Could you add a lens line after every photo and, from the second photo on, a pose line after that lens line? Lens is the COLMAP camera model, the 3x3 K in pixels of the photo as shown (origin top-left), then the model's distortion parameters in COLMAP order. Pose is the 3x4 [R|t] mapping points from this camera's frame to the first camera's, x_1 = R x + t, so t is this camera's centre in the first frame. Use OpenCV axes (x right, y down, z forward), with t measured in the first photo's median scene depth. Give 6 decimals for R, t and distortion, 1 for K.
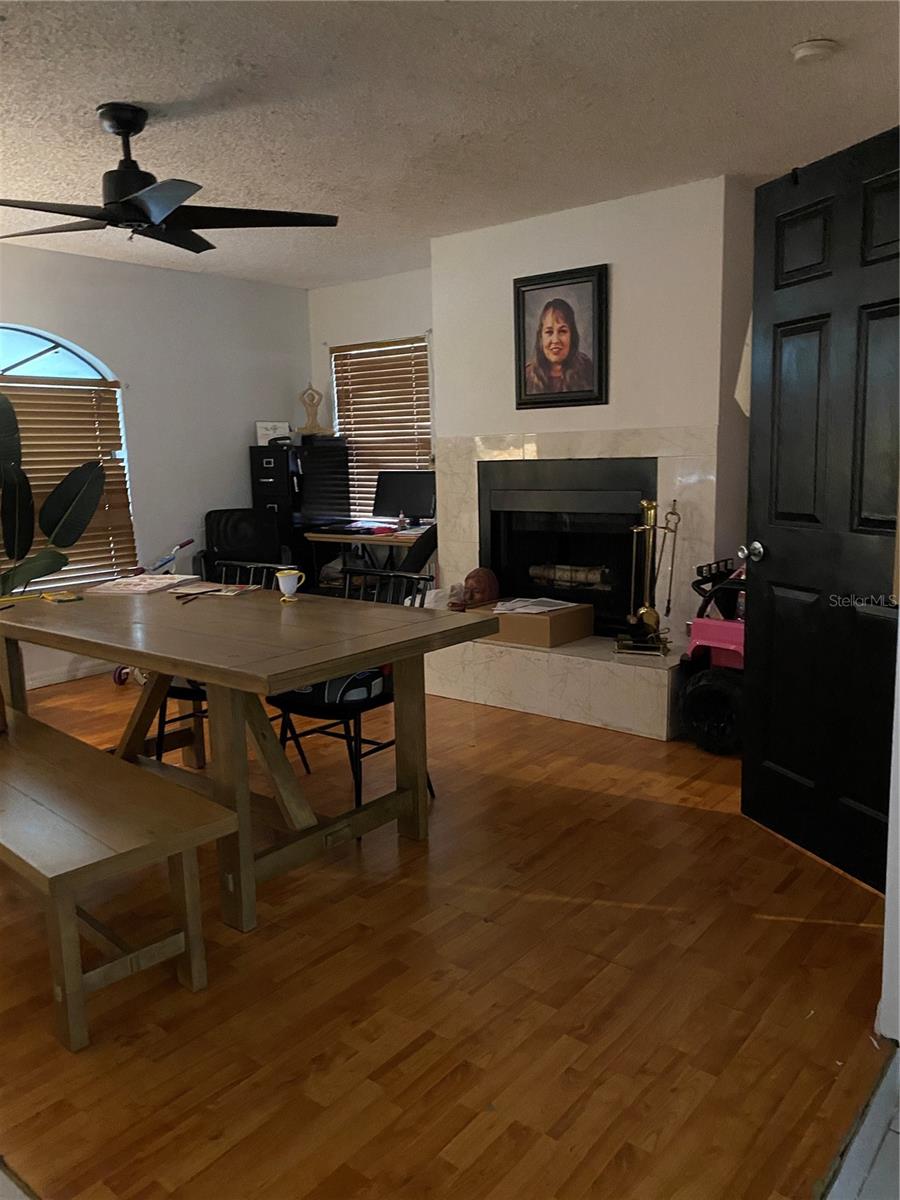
lens RADIAL K [[920.3, 0, 451.7], [0, 920.3, 603.6], [0, 0, 1]] dist [-0.006868, -0.010877]
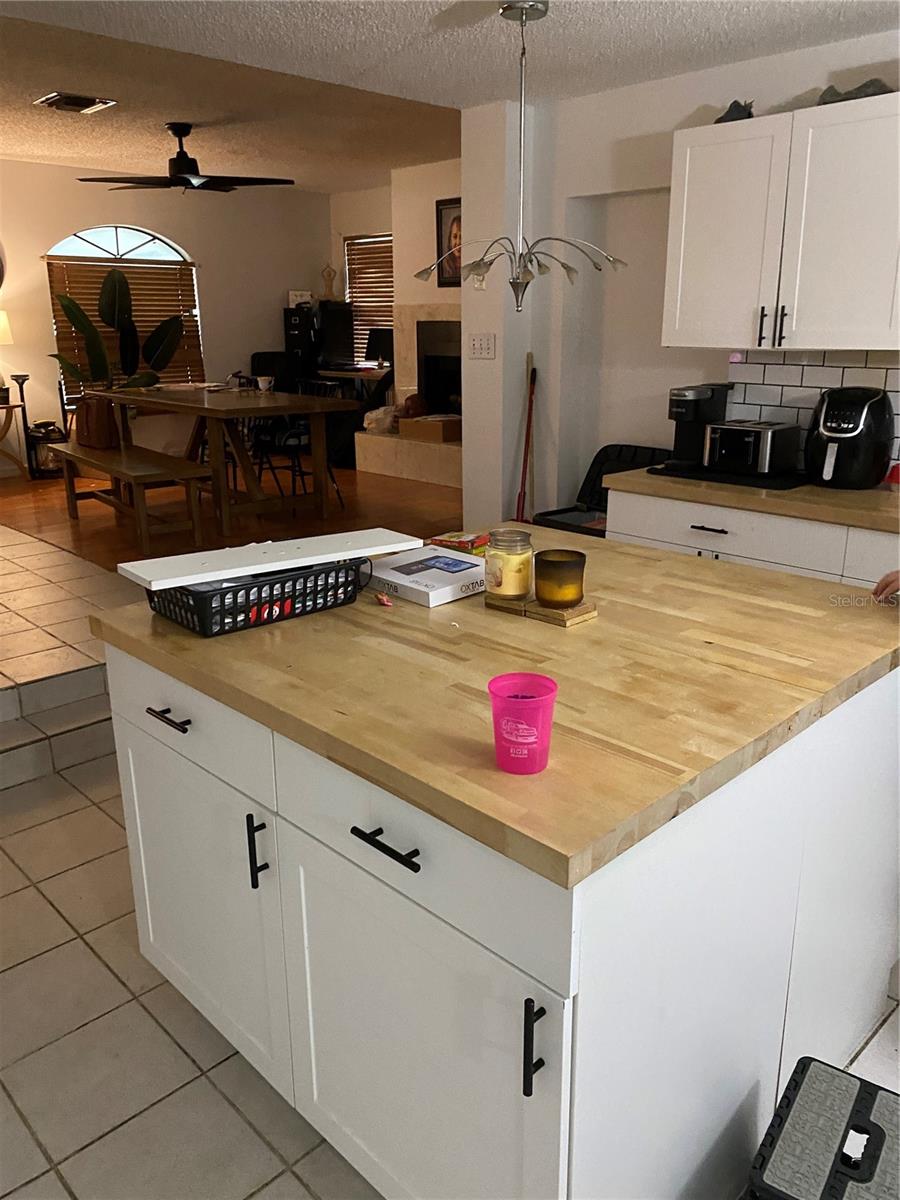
lens RADIAL K [[920.3, 0, 448.5], [0, 920.3, 596.3], [0, 0, 1]] dist [-0.006868, -0.010877]
pose [[0.991897, 0.057368, -0.113356, 0.253748], [-0.041757, 0.989886, 0.135580, 0.079184], [0.119987, -0.129748, 0.984260, -0.504001]]
